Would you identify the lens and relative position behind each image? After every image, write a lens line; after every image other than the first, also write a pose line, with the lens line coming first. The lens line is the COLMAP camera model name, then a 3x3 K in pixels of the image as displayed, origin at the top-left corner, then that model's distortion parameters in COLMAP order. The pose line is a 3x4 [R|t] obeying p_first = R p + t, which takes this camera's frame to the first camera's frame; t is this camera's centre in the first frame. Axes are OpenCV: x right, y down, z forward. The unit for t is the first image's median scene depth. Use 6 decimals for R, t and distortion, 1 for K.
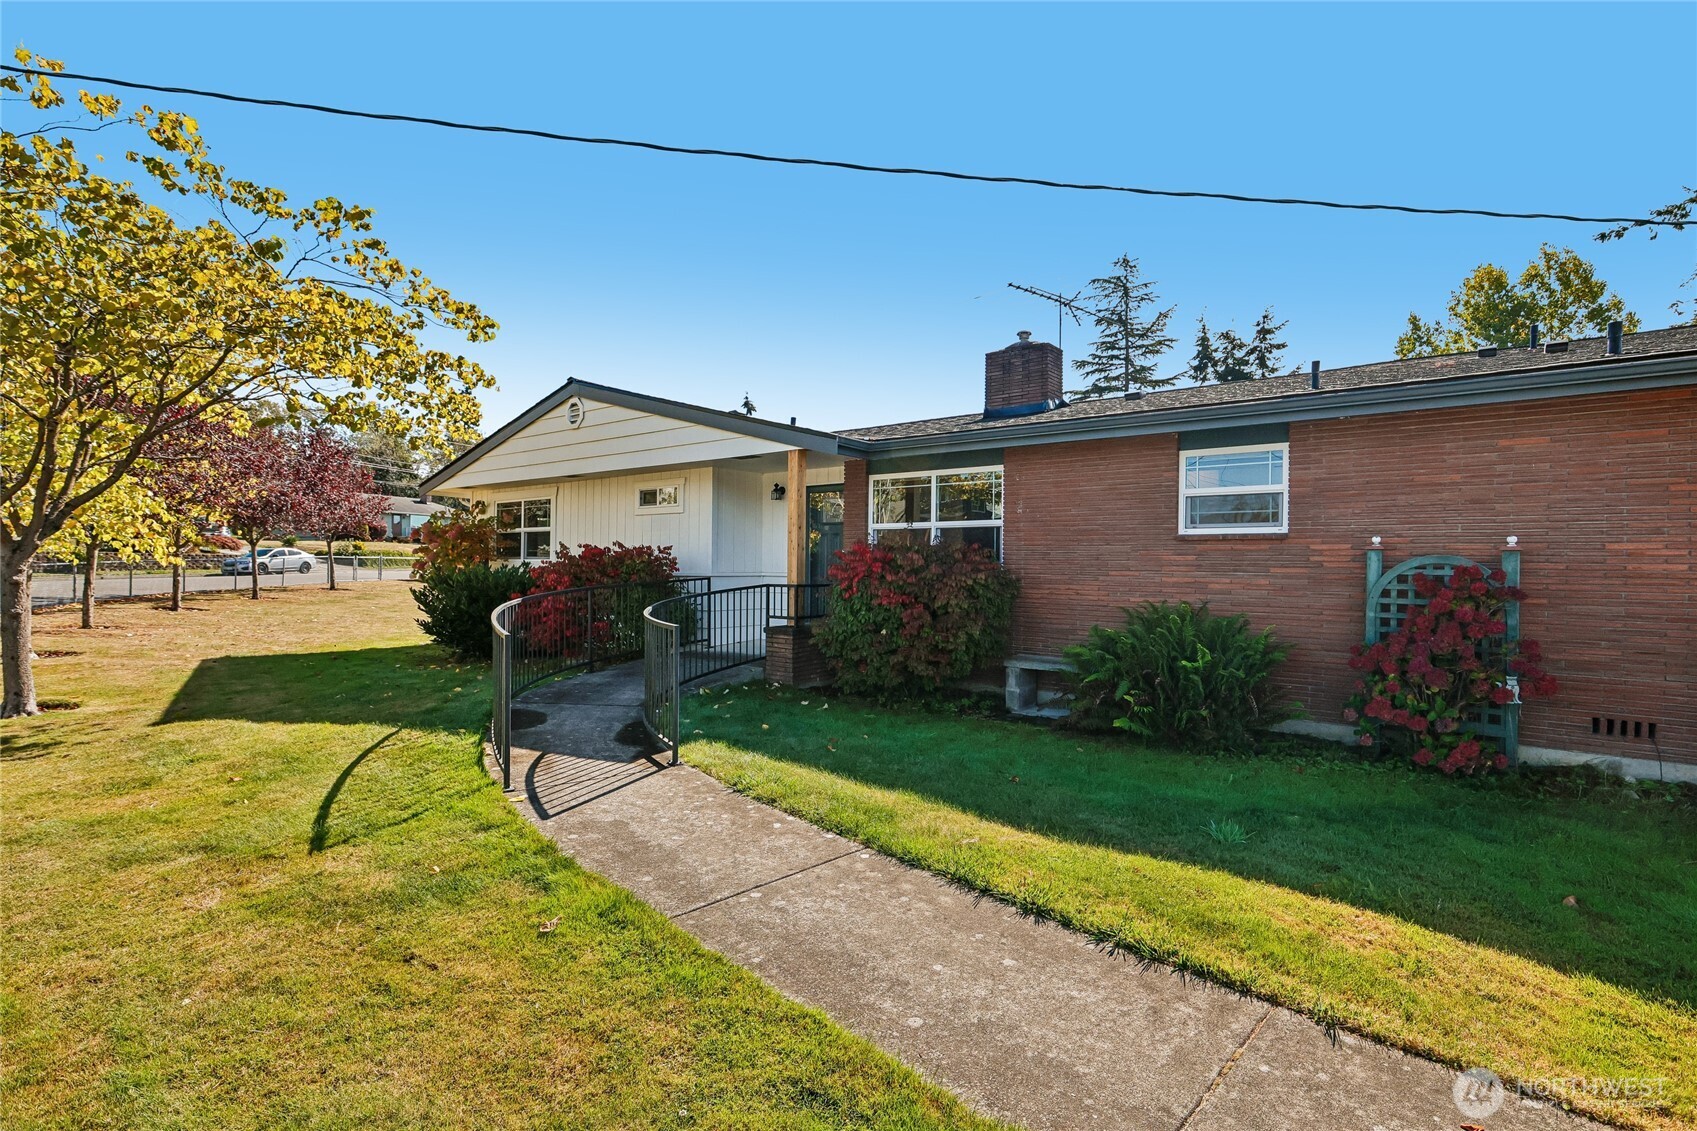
lens RADIAL K [[802.3, 0, 850.3], [0, 802.3, 561.3], [0, 0, 1]] dist [0.003075, 0.000317]
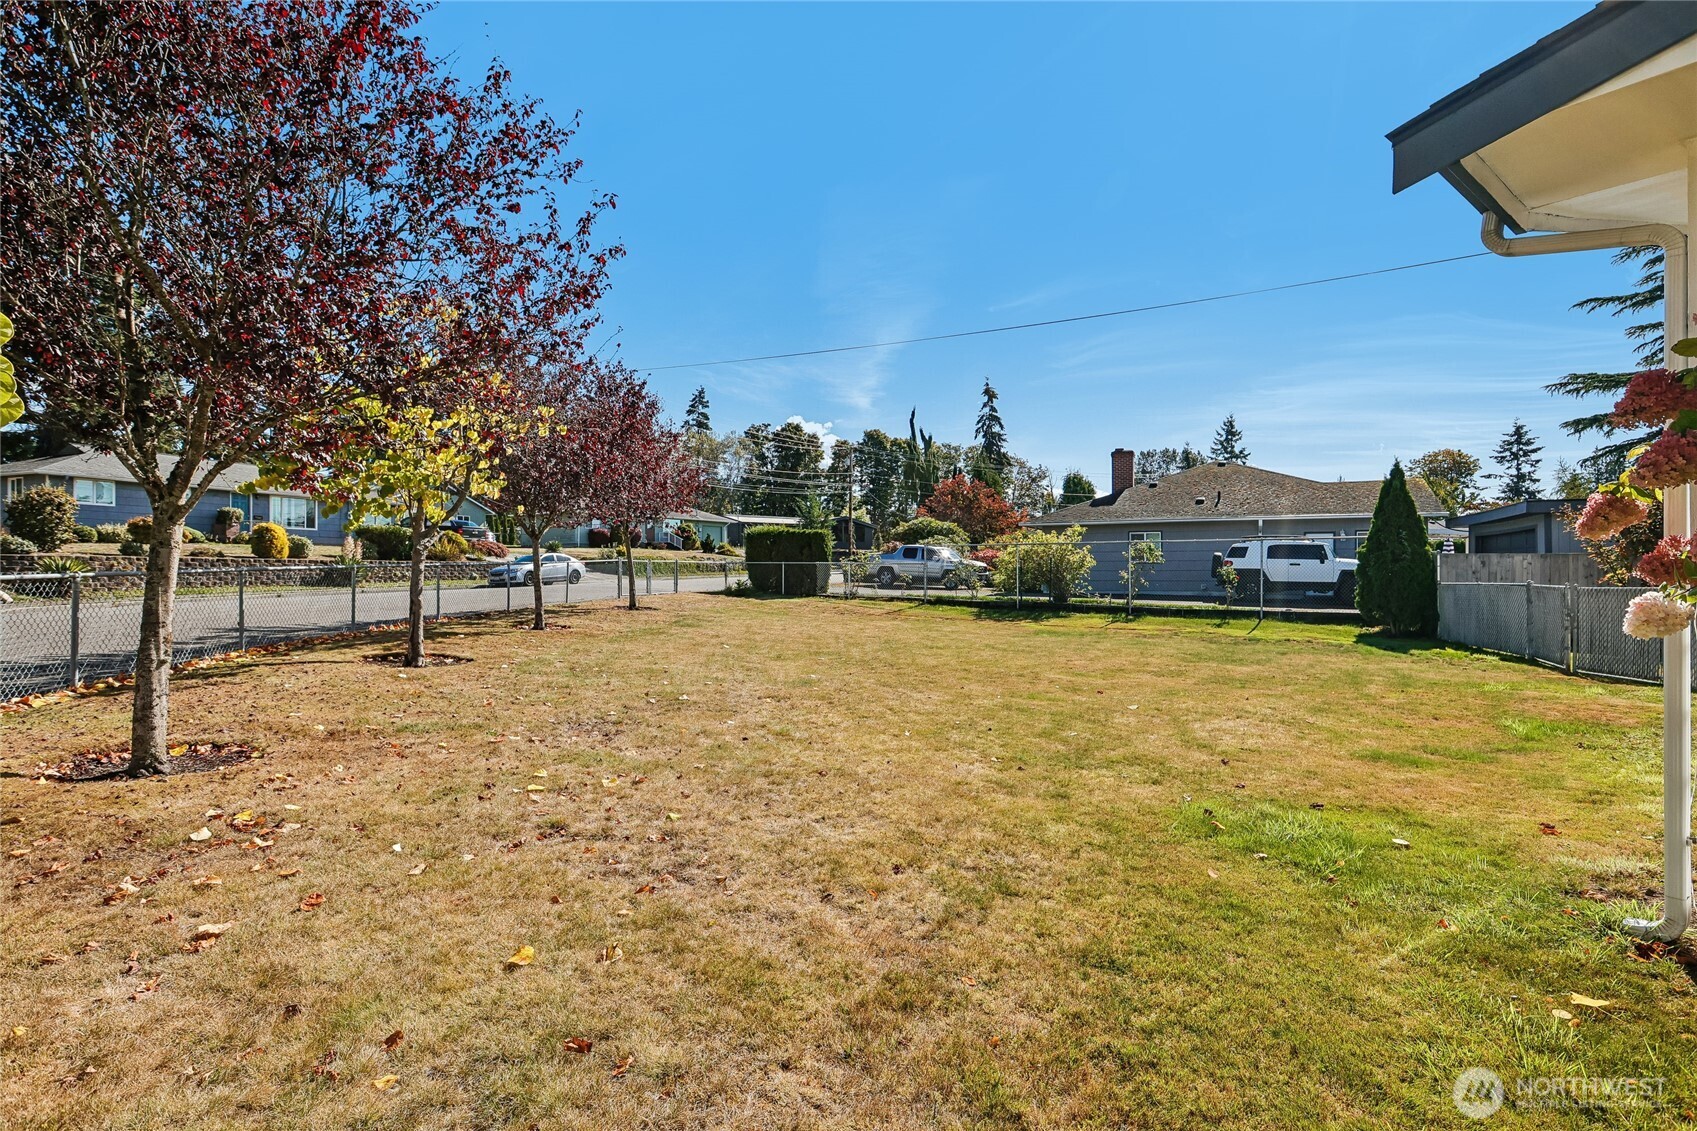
lens RADIAL K [[802.3, 0, 850.3], [0, 802.3, 561.3], [0, 0, 1]] dist [0.003075, 0.000317]
pose [[0.971714, -0.013591, -0.235768, -0.213920], [0.011861, 0.999891, -0.008755, 0.002557], [0.235861, 0.005711, 0.971770, 0.270900]]
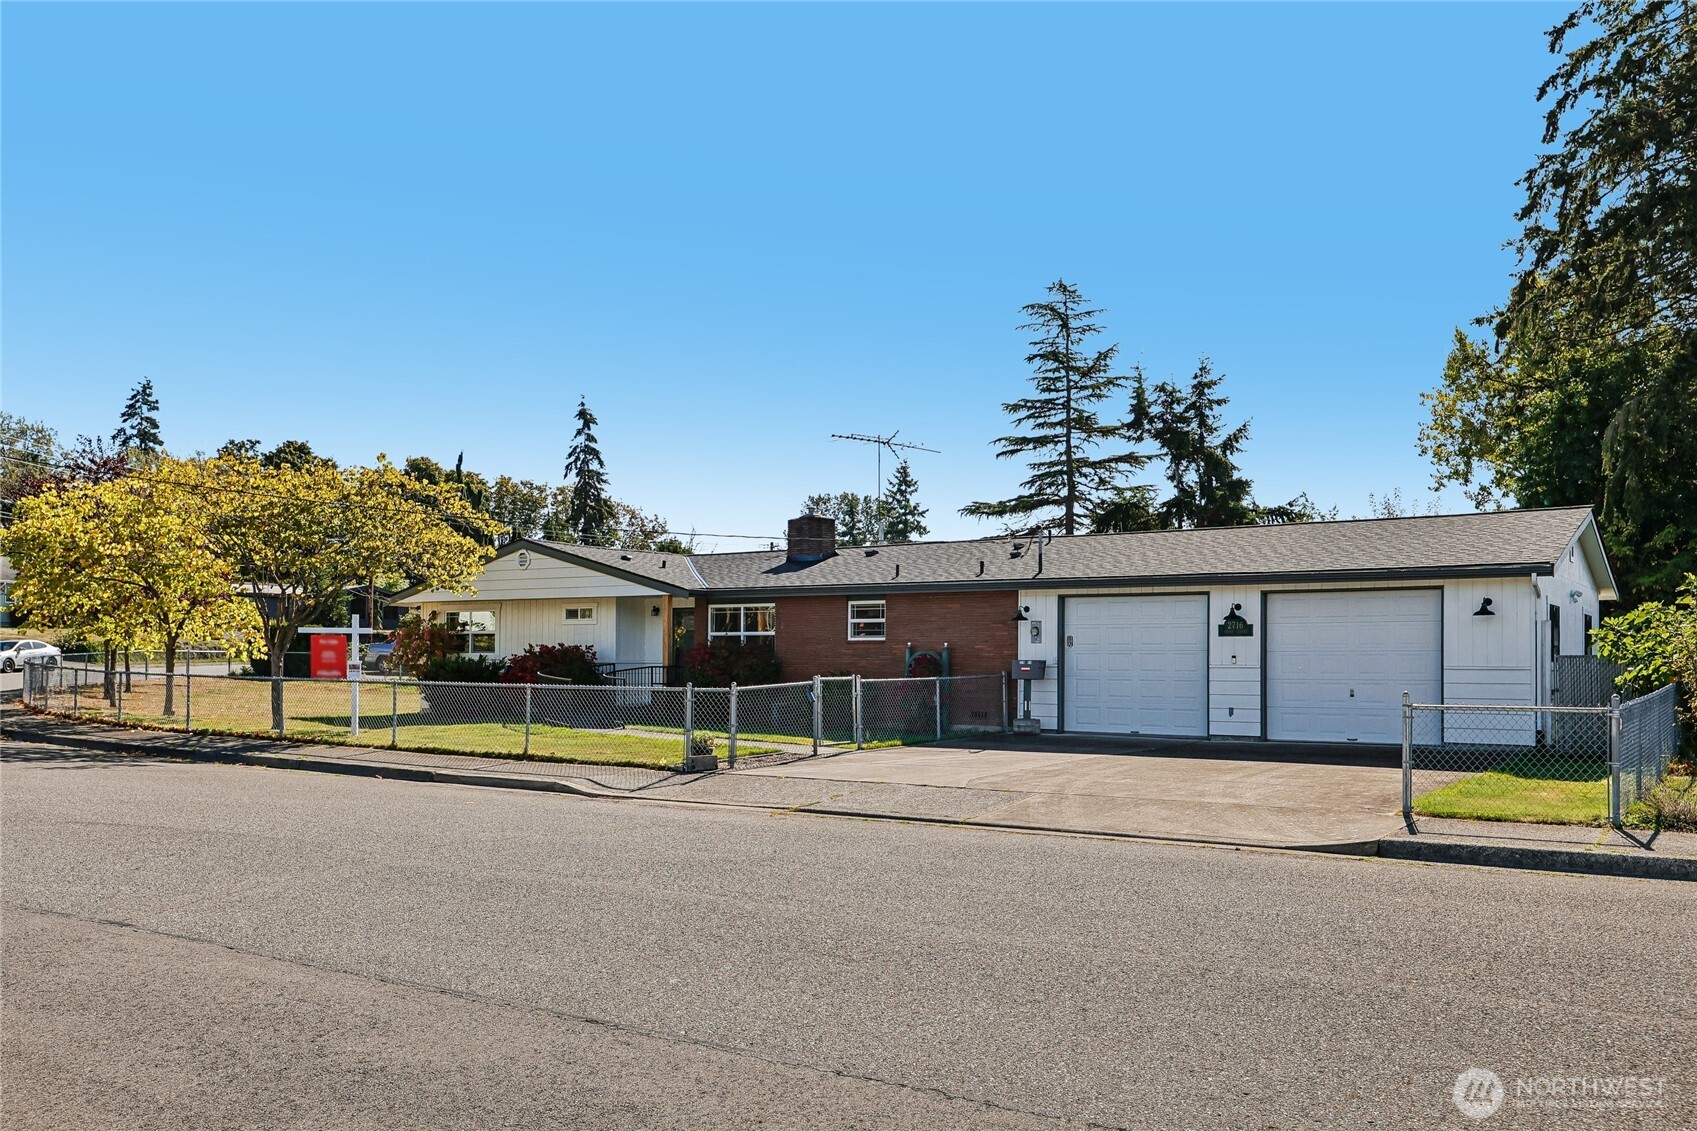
lens RADIAL K [[1381.3, 0, 852.3], [0, 1381.3, 639.6], [0, 0, 1]] dist [0.009942, 0.007667]
pose [[0.997366, -0.005387, 0.072334, 0.026837], [0.005950, 0.999954, -0.007569, -0.001364], [-0.072290, 0.007979, 0.997352, -0.464017]]
